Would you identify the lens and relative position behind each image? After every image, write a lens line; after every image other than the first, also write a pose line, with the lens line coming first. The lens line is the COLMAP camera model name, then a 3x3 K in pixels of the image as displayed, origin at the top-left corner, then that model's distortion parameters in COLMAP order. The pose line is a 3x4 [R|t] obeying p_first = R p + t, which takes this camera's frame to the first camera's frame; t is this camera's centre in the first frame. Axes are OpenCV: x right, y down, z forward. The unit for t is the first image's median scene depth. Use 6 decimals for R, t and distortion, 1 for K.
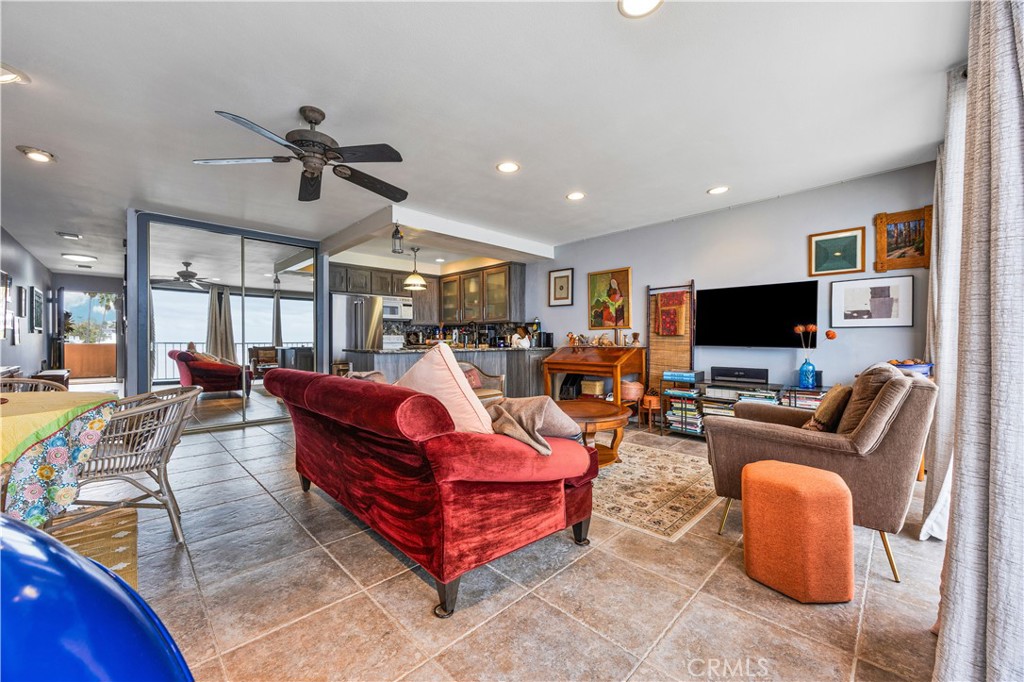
lens RADIAL K [[397.0, 0, 512.0], [0, 397.0, 342.1], [0, 0, 1]] dist [-0.000151, -0.000004]
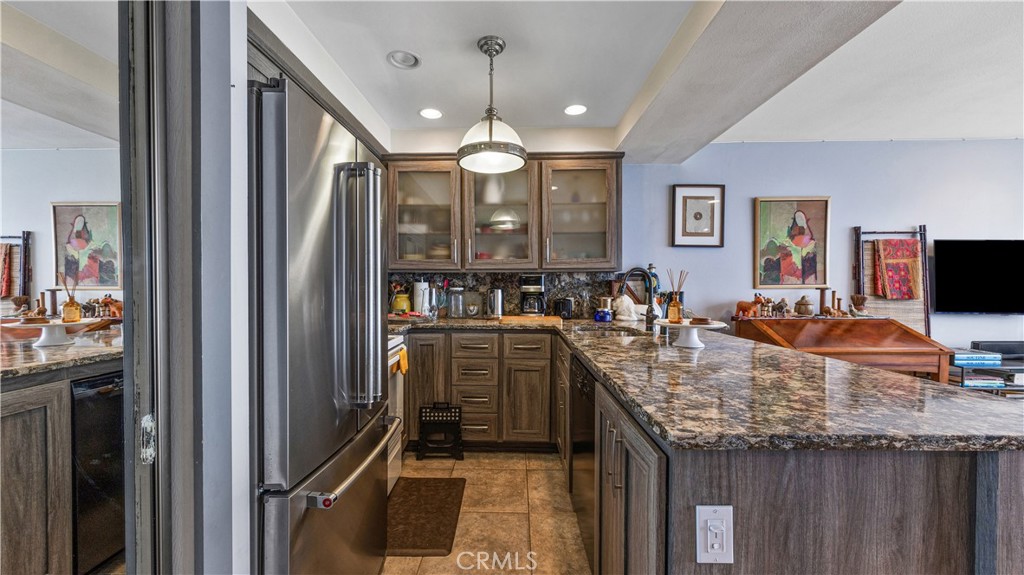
lens RADIAL K [[391.4, 0, 510.9], [0, 391.4, 289.2], [0, 0, 1]] dist [0.000663, 0.000073]
pose [[0.721601, -0.003227, 0.692301, -0.535678], [0.003061, 0.999994, 0.001470, -0.033856], [-0.692302, 0.001059, 0.721607, 0.868122]]
